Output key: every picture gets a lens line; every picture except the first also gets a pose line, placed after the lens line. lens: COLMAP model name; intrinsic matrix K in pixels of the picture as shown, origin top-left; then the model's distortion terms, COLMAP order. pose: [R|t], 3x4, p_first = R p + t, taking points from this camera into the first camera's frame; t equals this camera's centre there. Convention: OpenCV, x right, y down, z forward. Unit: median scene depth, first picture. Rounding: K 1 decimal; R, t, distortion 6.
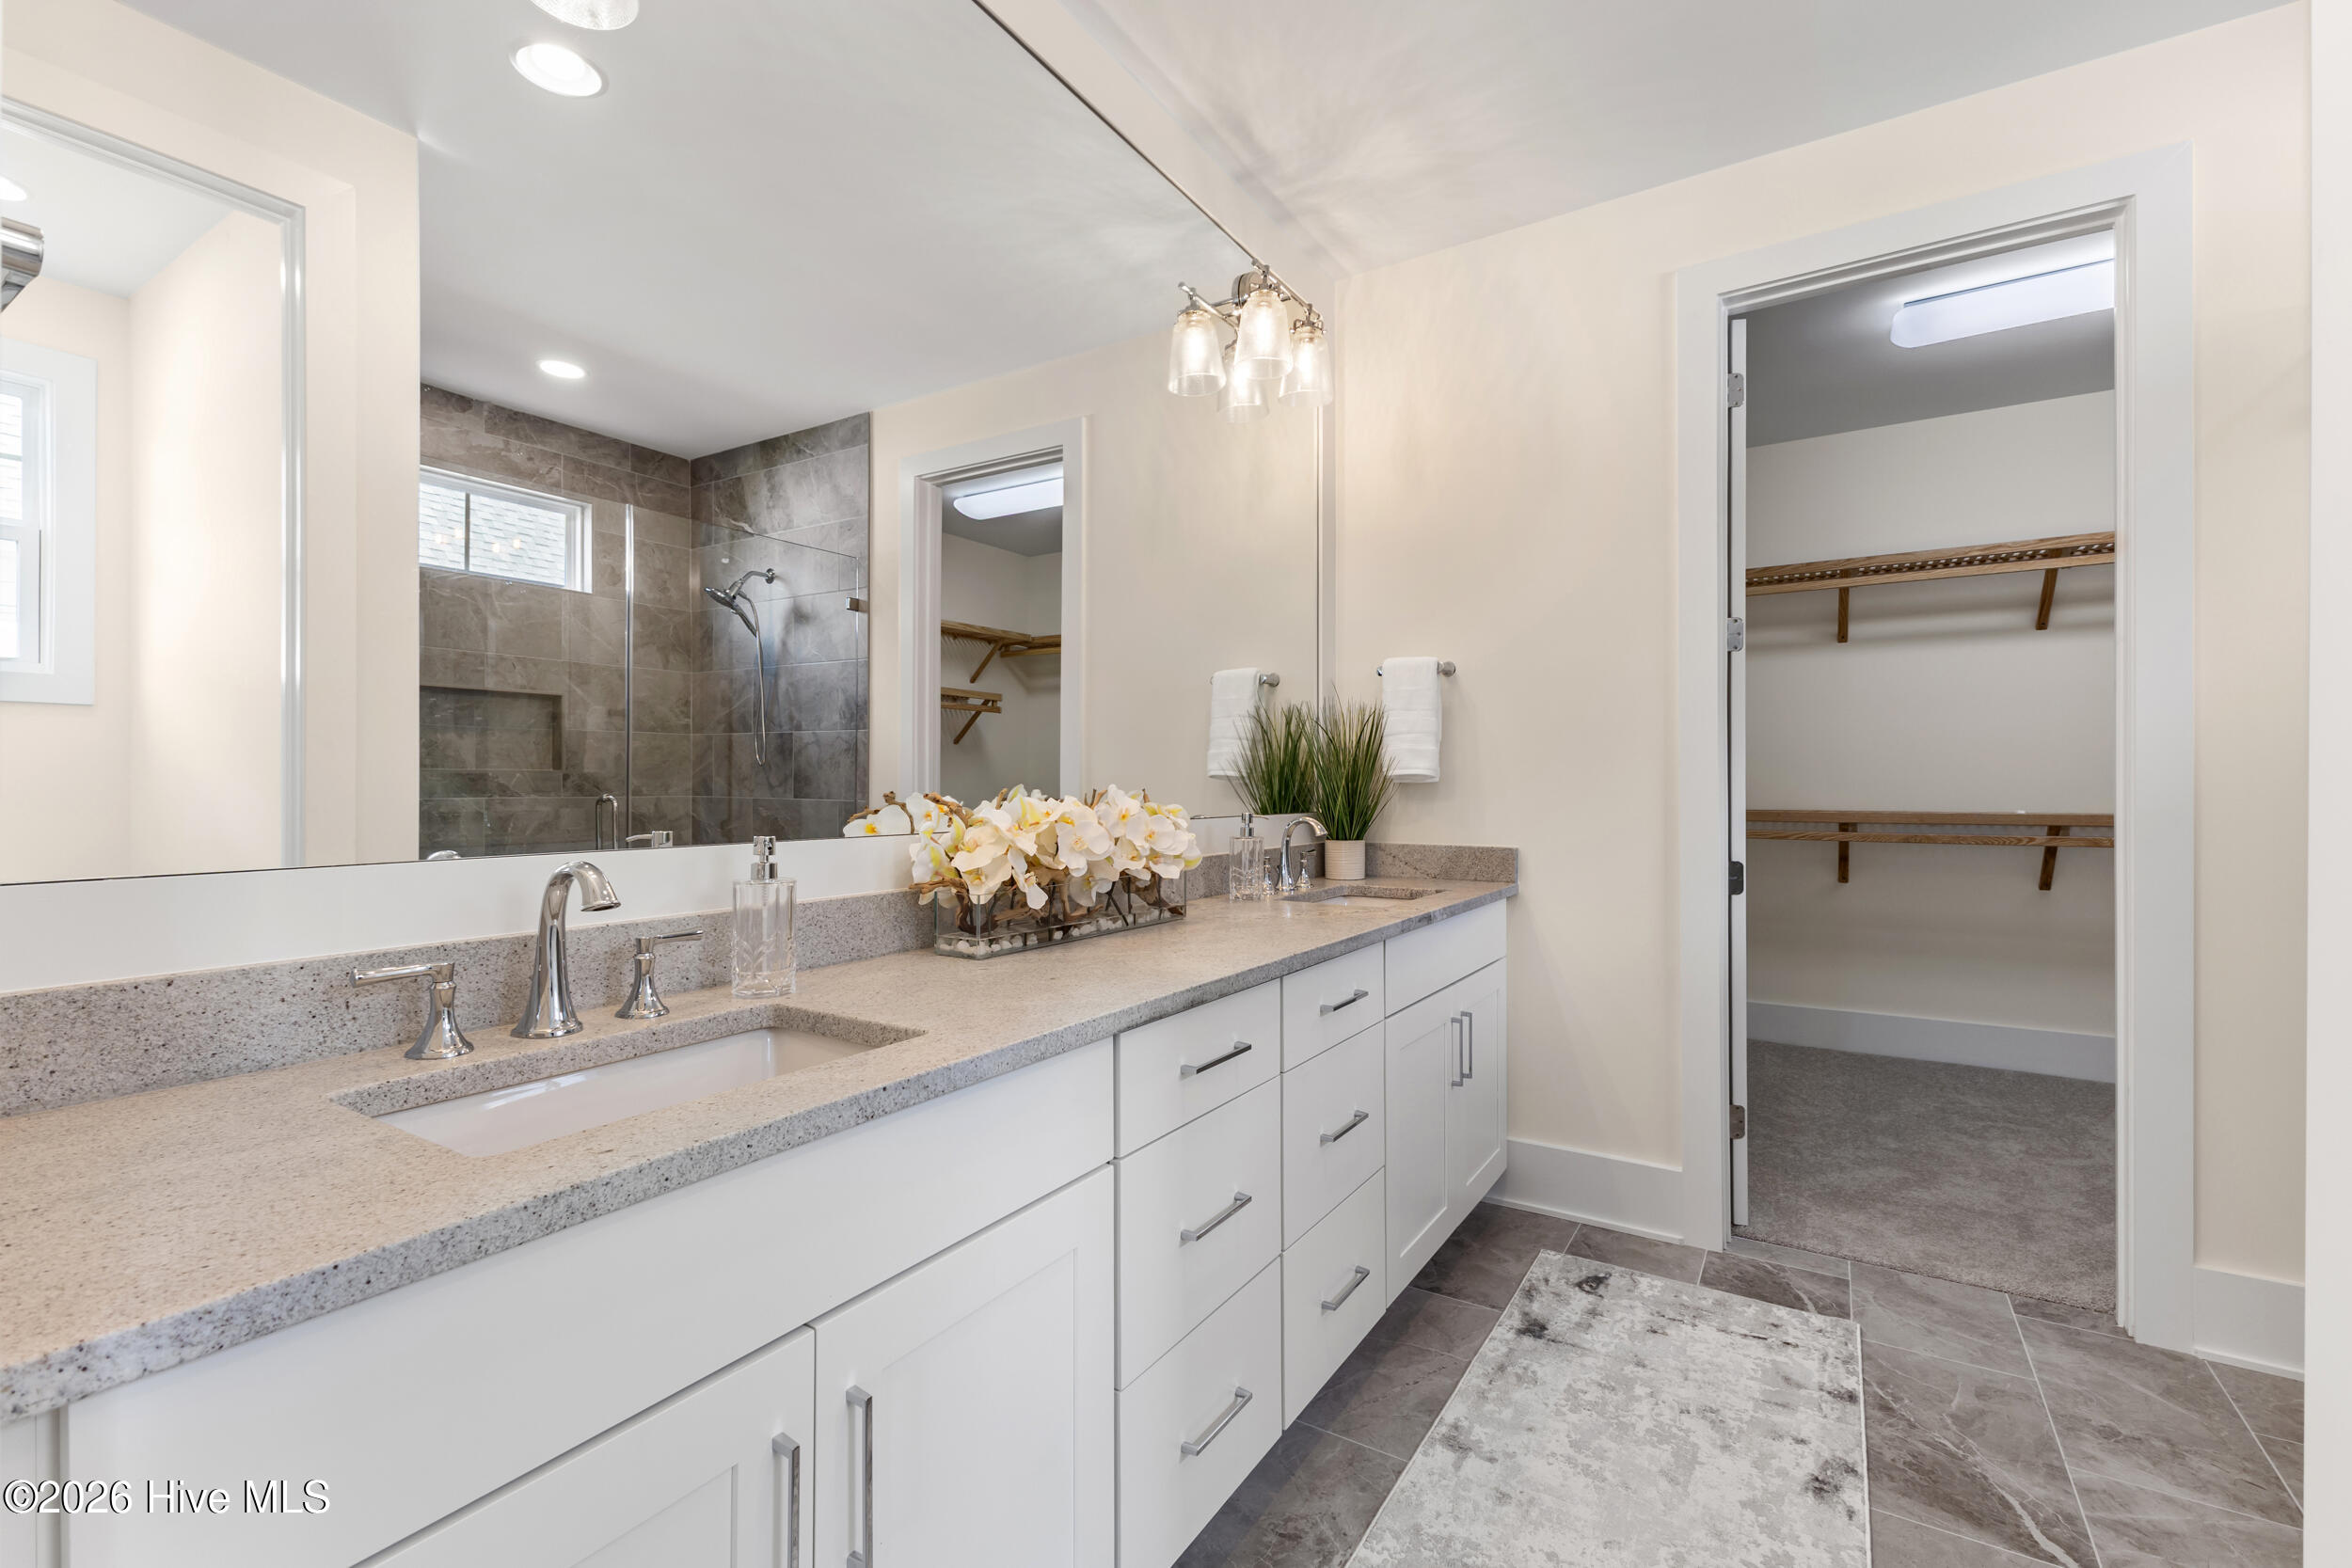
lens RADIAL K [[1019.1, 0, 1163.9], [0, 1019.1, 780.6], [0, 0, 1]] dist [0.007560, -0.002868]
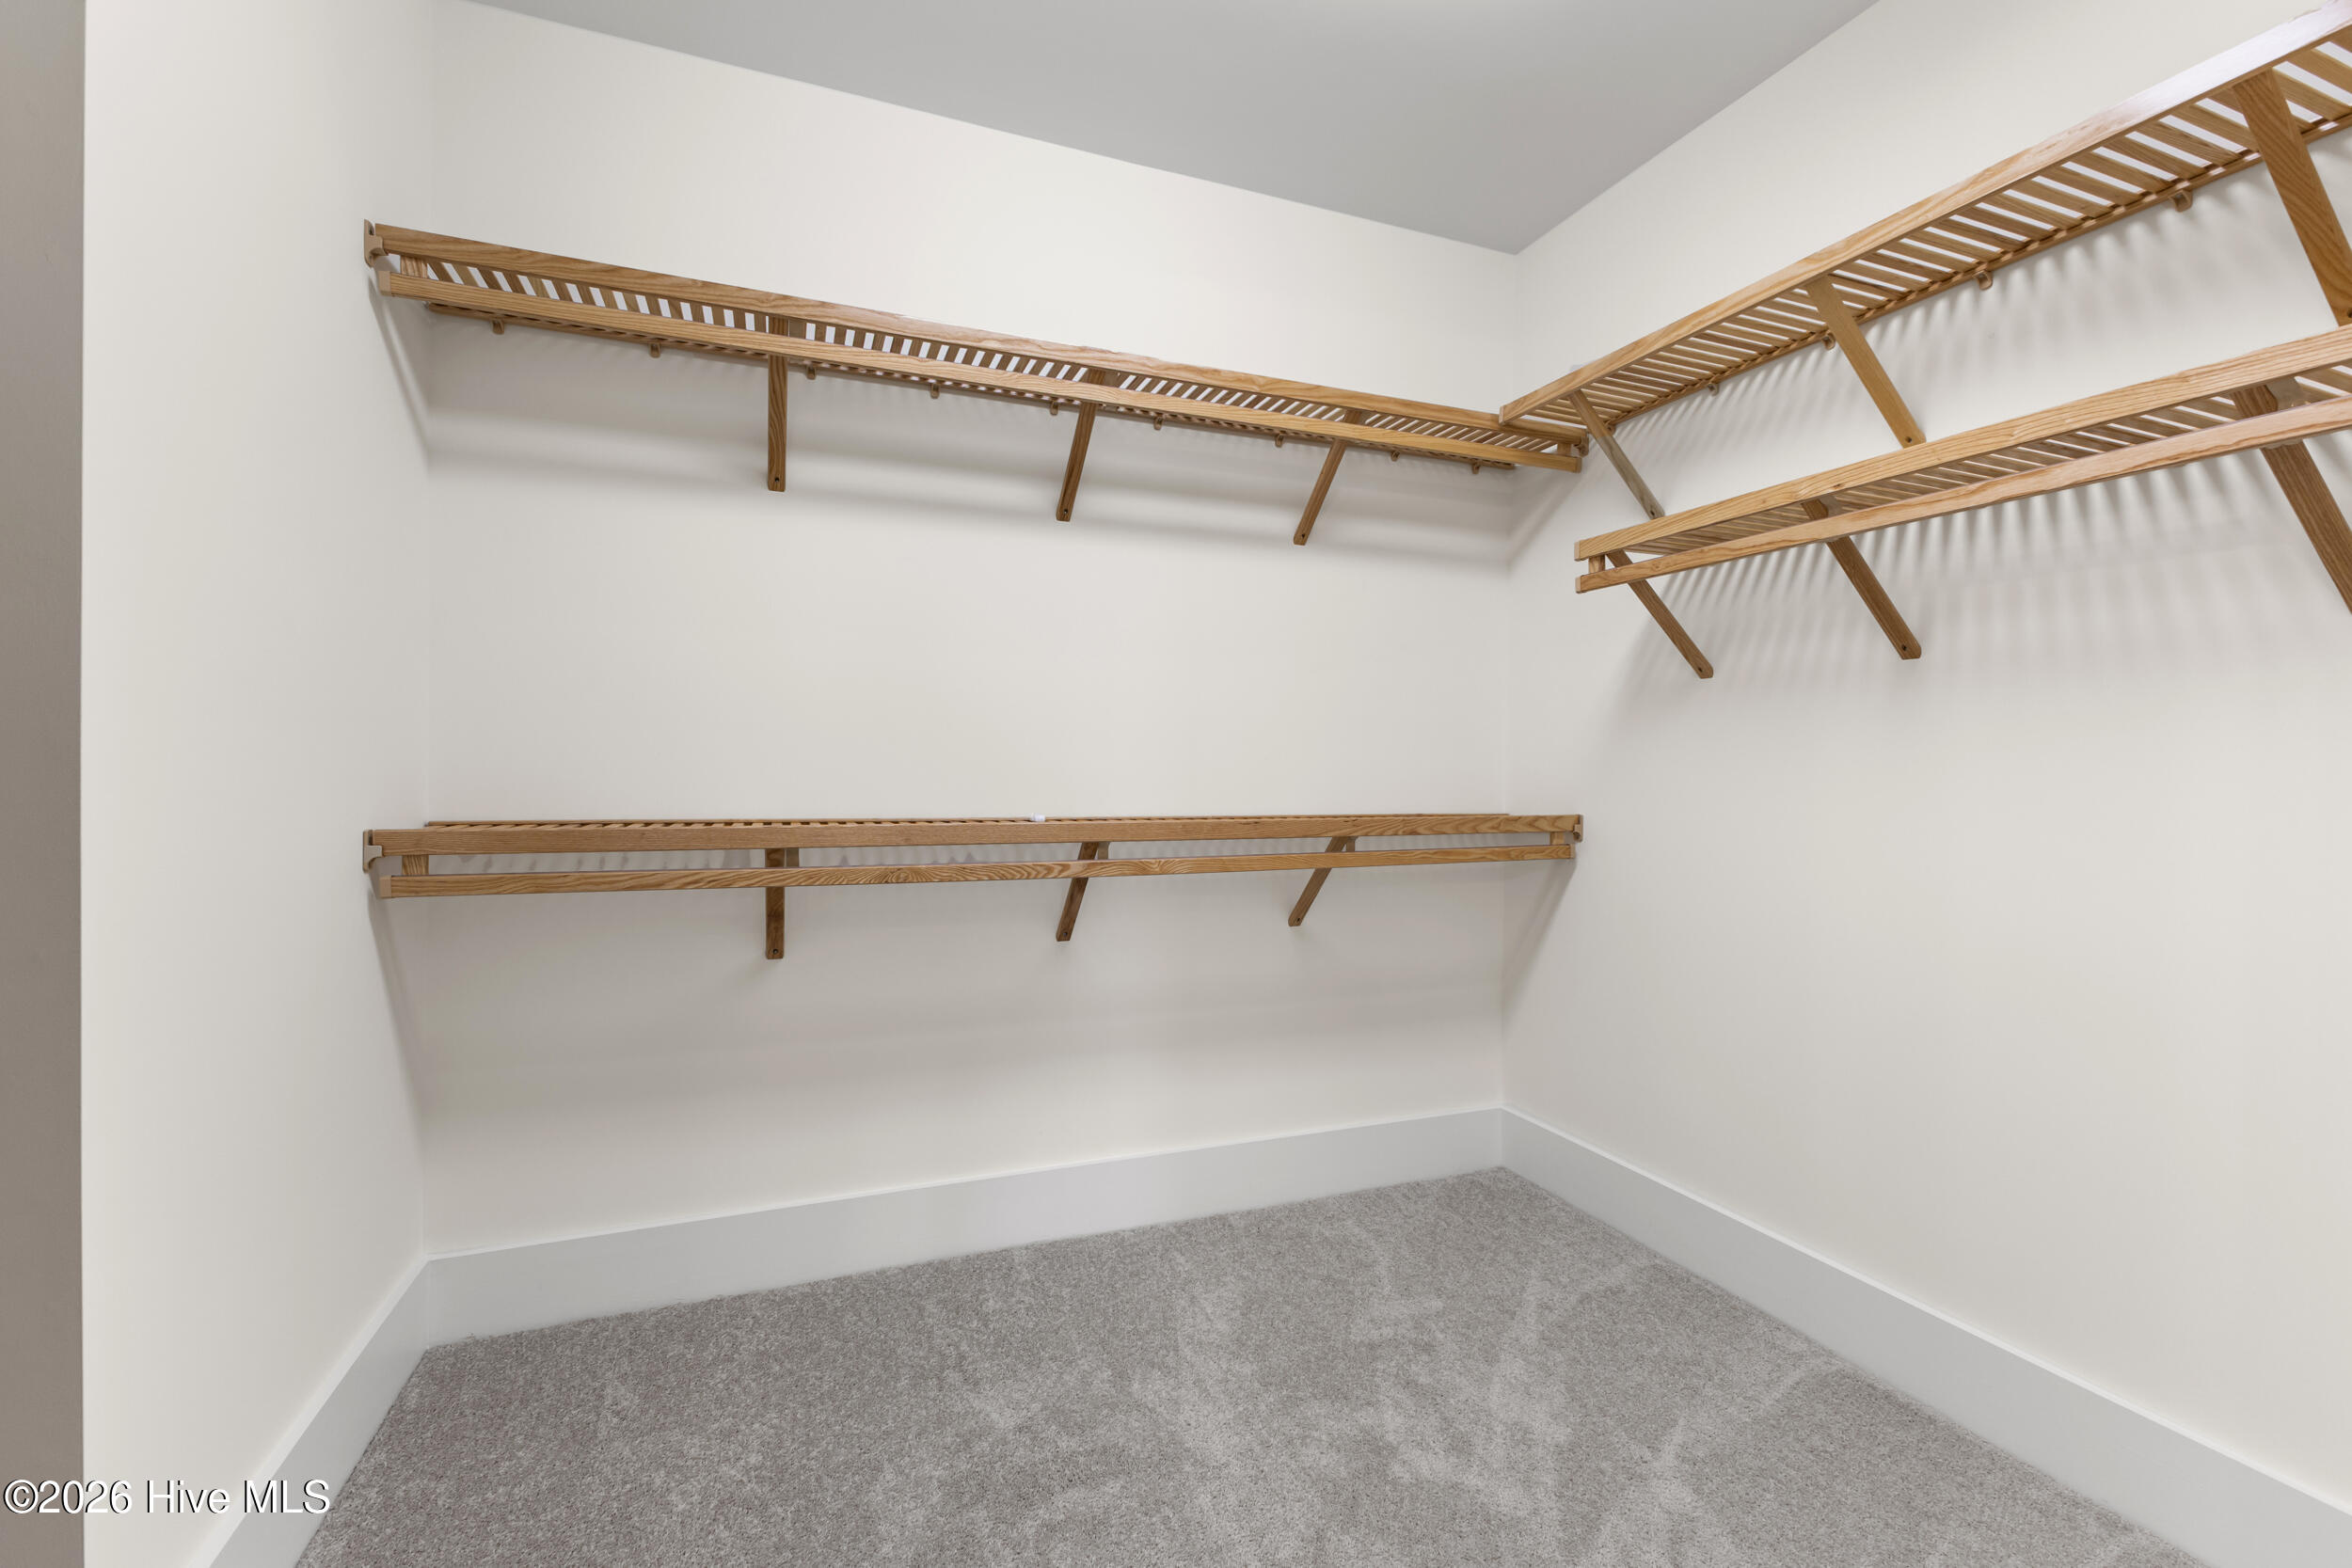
lens RADIAL K [[1019.1, 0, 1172.8], [0, 1019.1, 777.9], [0, 0, 1]] dist [0.007560, -0.002868]
pose [[0.589830, 0.001128, 0.807527, 0.412504], [-0.009496, 0.999940, 0.005539, 0.003664], [-0.807472, -0.010935, 0.589805, 0.600978]]
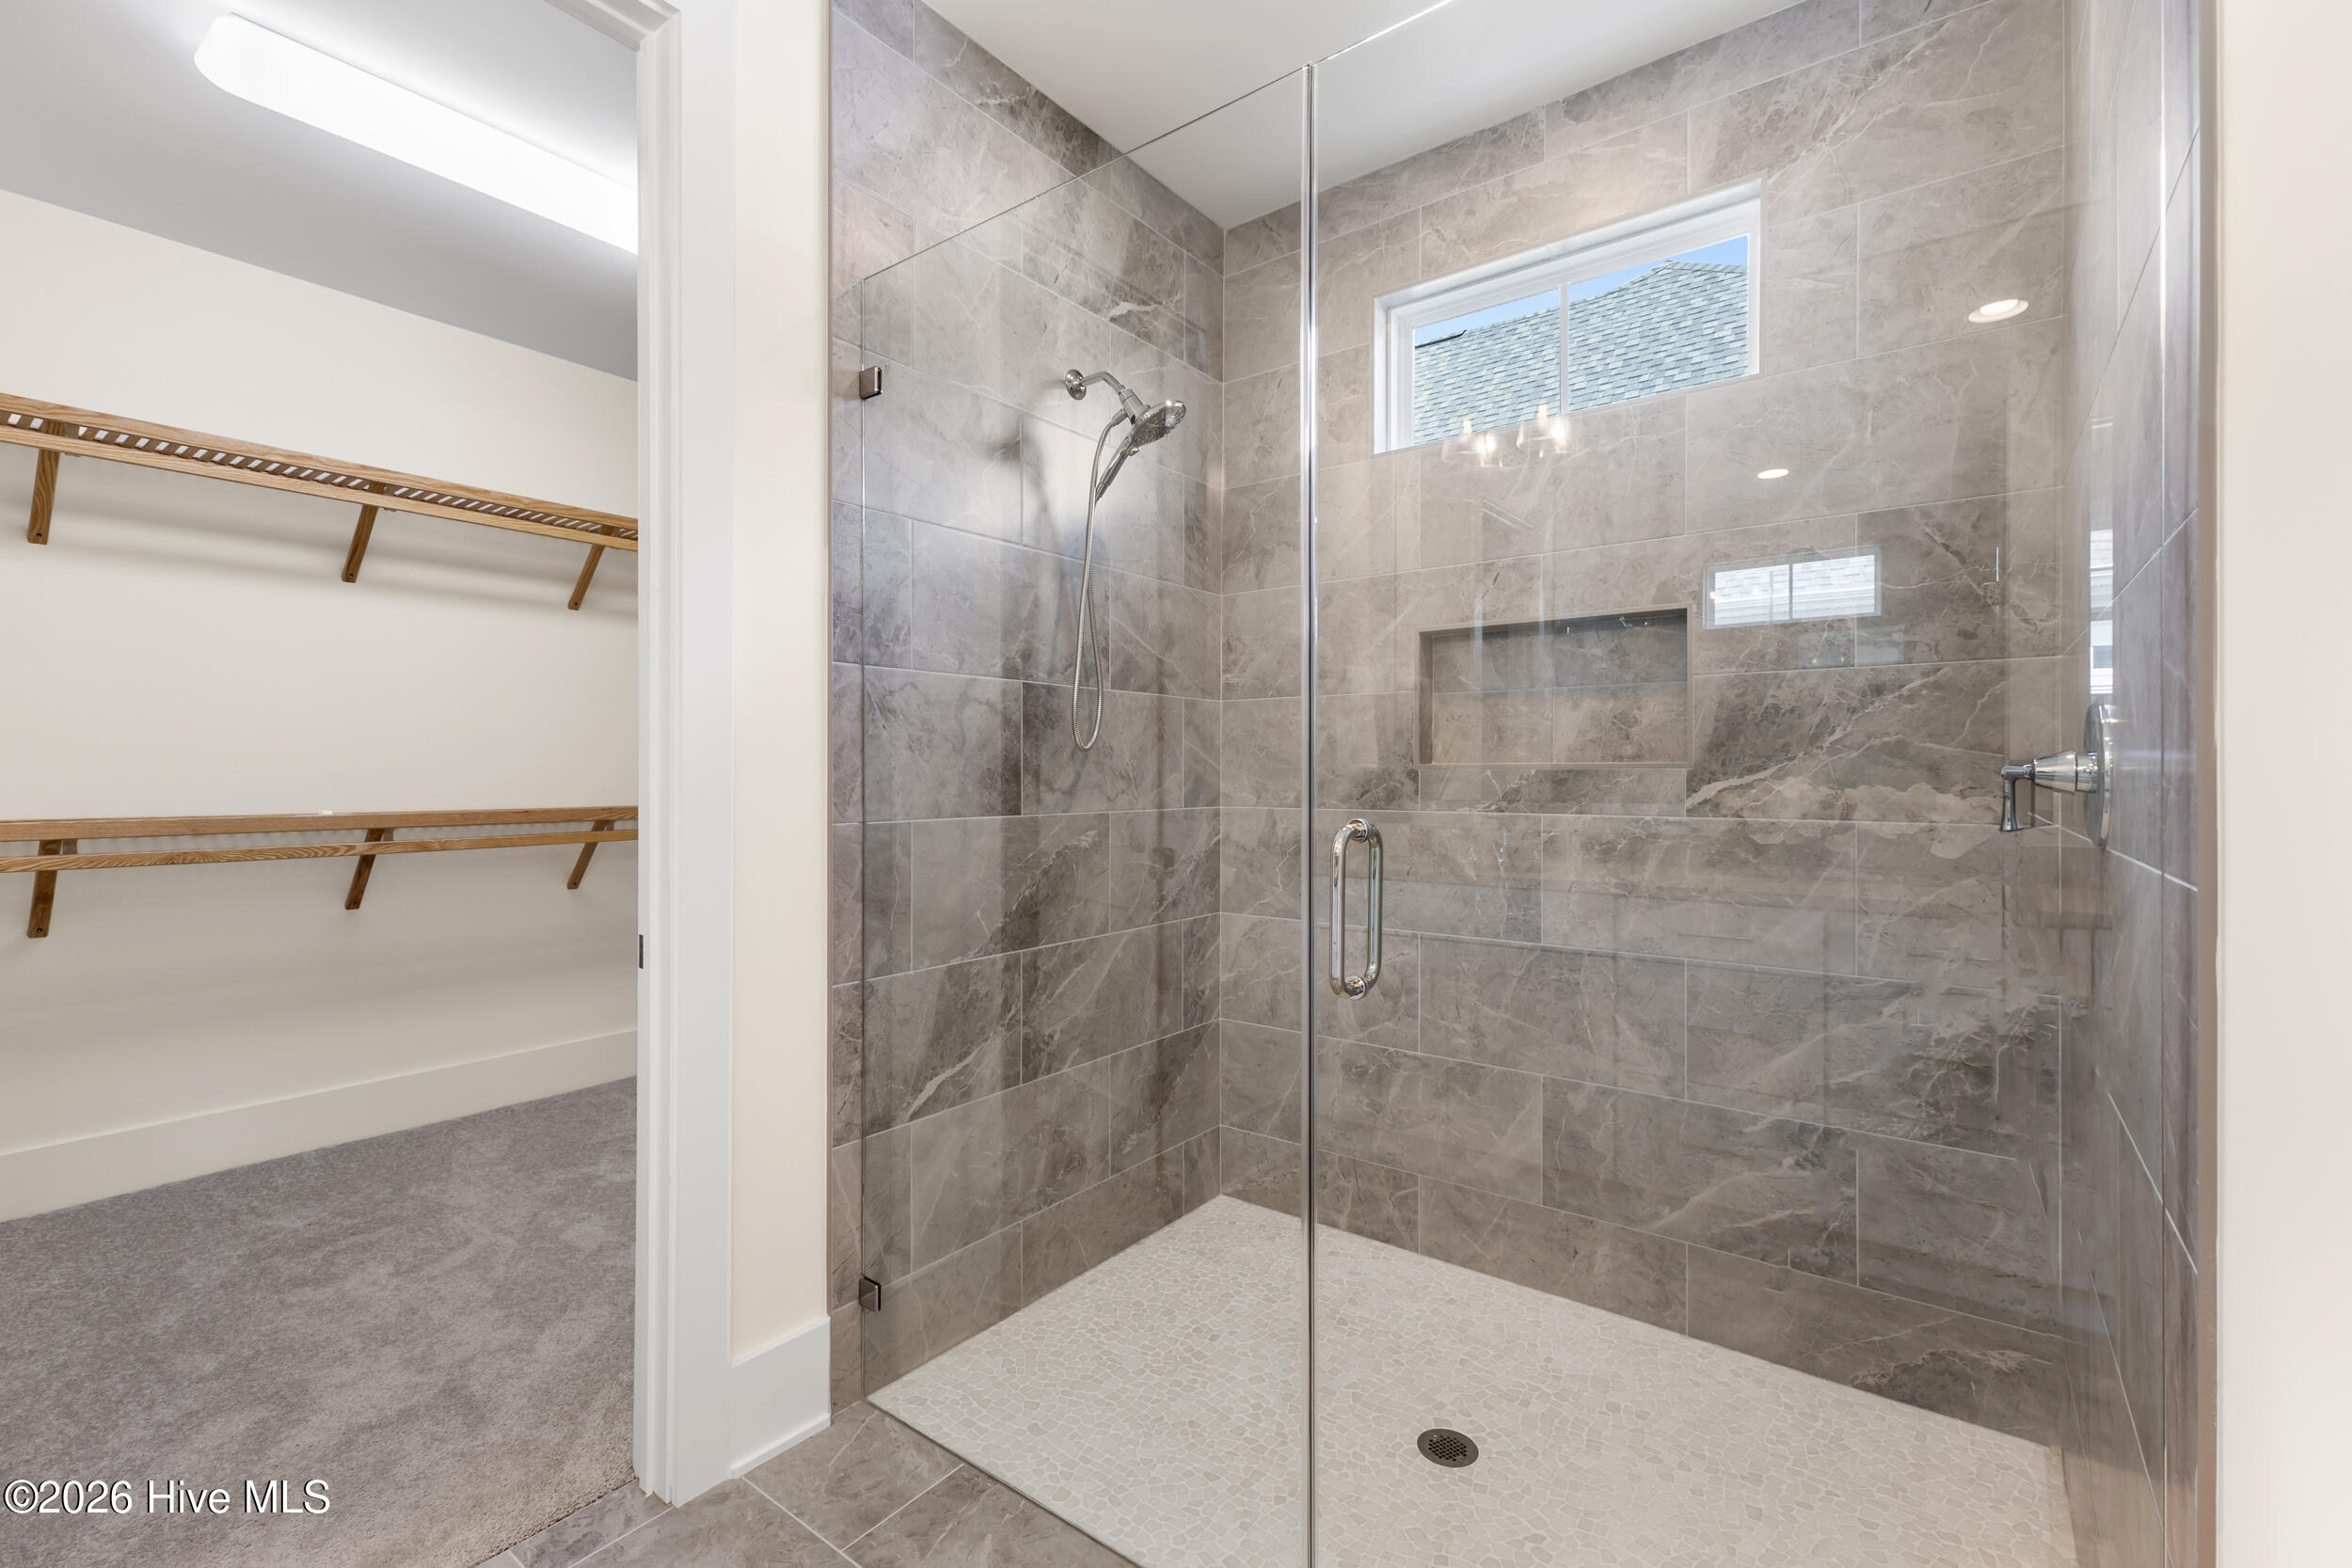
lens RADIAL K [[1019.1, 0, 1187.0], [0, 1019.1, 776.0], [0, 0, 1]] dist [0.007560, -0.002868]
pose [[0.071241, 0.001294, 0.997458, 0.117822], [-0.001824, 0.999998, -0.001167, 0.003368], [-0.997457, -0.001736, 0.071243, 0.306769]]
